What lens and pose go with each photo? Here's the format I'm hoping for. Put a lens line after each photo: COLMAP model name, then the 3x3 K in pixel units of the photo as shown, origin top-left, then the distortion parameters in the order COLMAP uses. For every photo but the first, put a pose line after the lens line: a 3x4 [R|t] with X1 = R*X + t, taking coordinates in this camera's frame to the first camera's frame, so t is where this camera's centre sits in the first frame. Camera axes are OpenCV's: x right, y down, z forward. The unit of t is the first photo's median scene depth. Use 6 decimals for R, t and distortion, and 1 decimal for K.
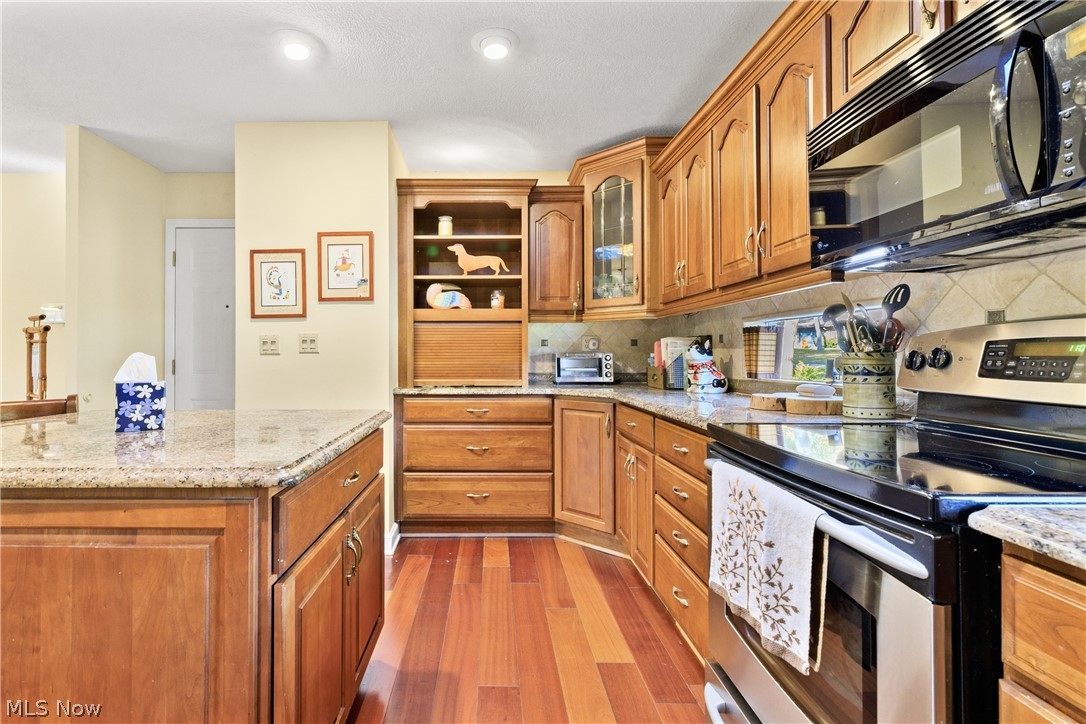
lens RADIAL K [[481.1, 0, 529.0], [0, 481.1, 344.1], [0, 0, 1]] dist [0.002668, -0.001191]
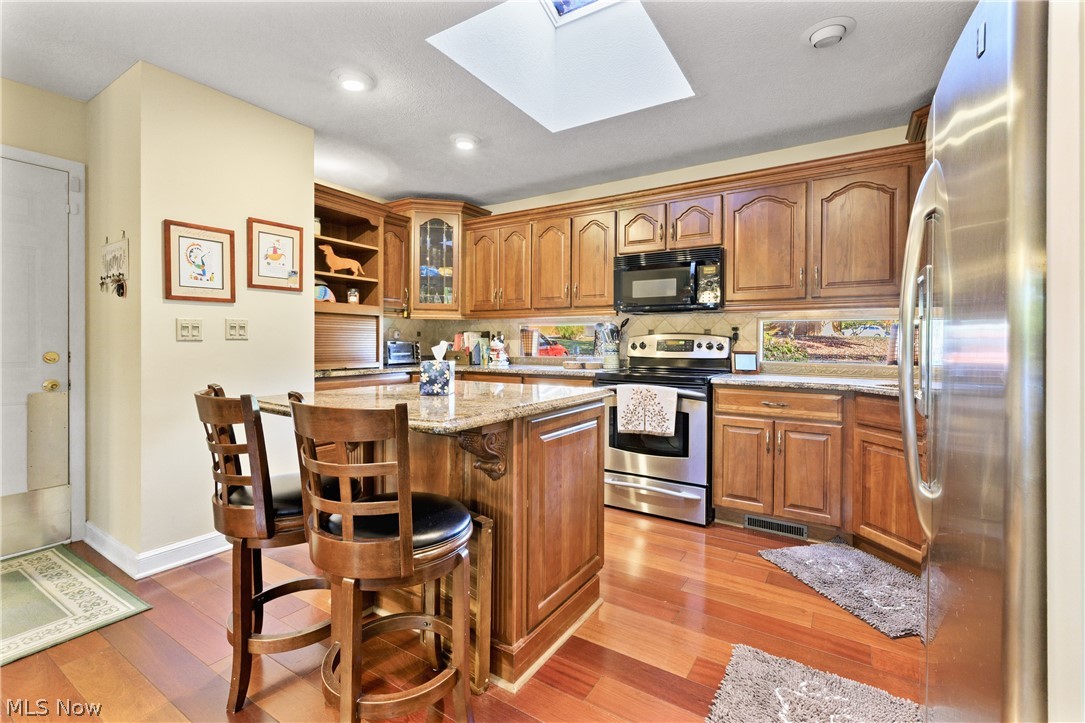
lens RADIAL K [[480.6, 0, 542.6], [0, 480.6, 339.8], [0, 0, 1]] dist [0.002668, -0.001191]
pose [[0.528708, 0.011681, 0.848723, -0.951899], [-0.022554, 0.999746, 0.000291, 0.004664], [-0.848504, -0.019296, 0.528837, -0.035964]]
